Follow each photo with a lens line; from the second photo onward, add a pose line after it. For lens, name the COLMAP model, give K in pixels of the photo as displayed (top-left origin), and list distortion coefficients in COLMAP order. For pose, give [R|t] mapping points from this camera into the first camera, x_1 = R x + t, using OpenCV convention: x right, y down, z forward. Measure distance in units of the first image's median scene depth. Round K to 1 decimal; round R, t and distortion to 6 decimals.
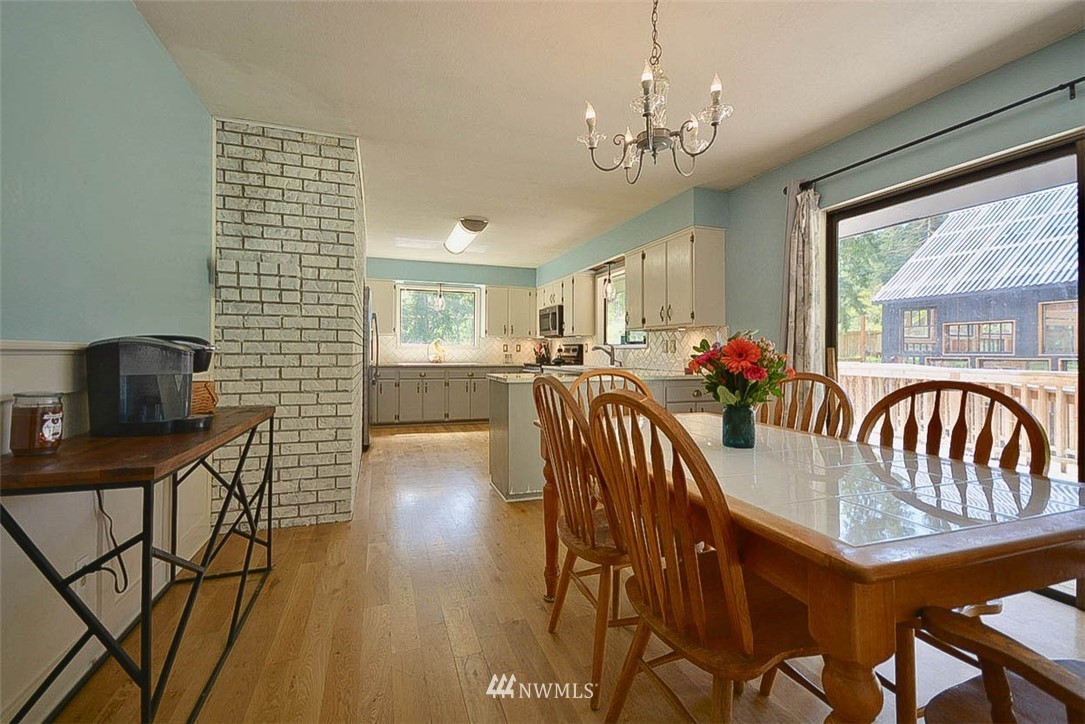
lens RADIAL K [[476.4, 0, 538.6], [0, 476.4, 359.3], [0, 0, 1]] dist [0.002135, -0.000107]
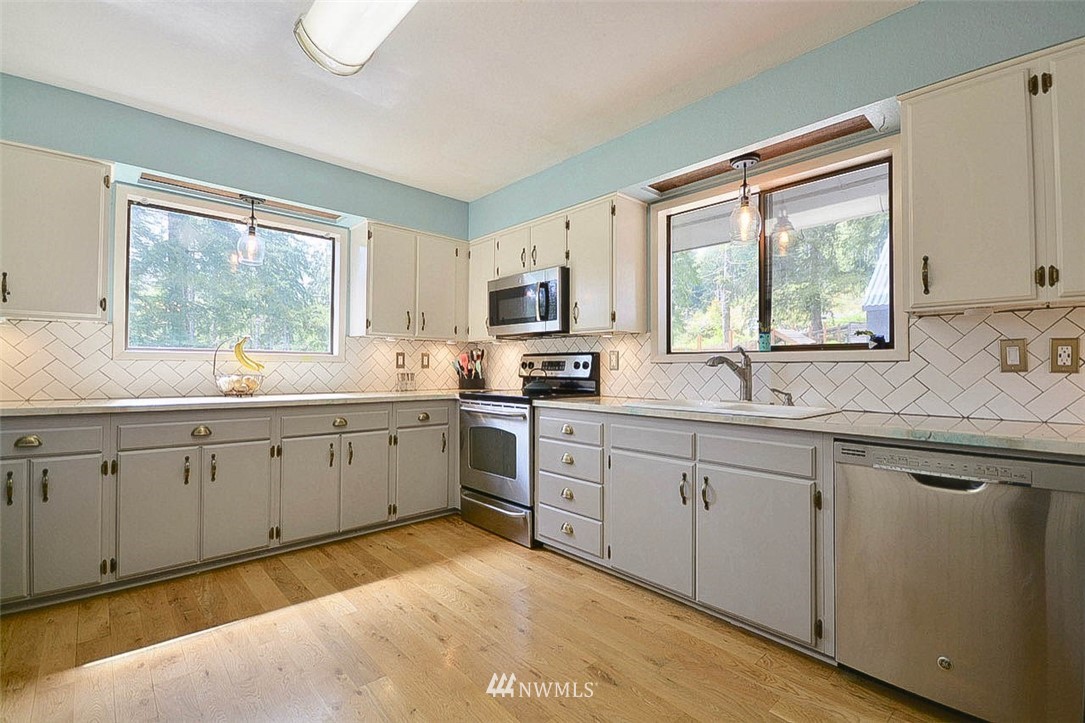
lens RADIAL K [[487.9, 0, 542.5], [0, 487.9, 361.5], [0, 0, 1]] dist [-0.001705, -0.000257]
pose [[0.915713, 0.005941, 0.401790, -0.159883], [0.005467, 0.999614, -0.027241, -0.009553], [-0.401796, 0.027141, 0.915327, 0.572051]]
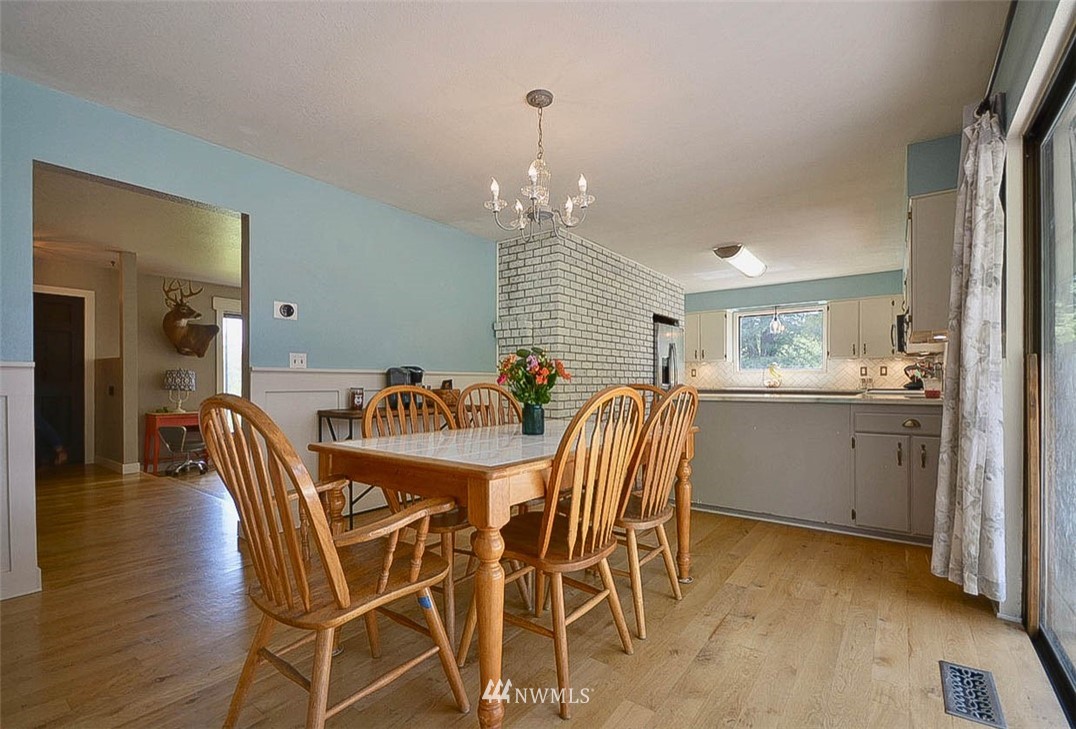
lens RADIAL K [[479.8, 0, 538.0], [0, 479.8, 385.5], [0, 0, 1]] dist [-0.000519, -0.000063]
pose [[0.555470, -0.000429, -0.831536, 0.367896], [-0.007162, 0.999960, -0.005301, 0.011810], [0.831506, 0.008900, 0.555445, 0.062012]]
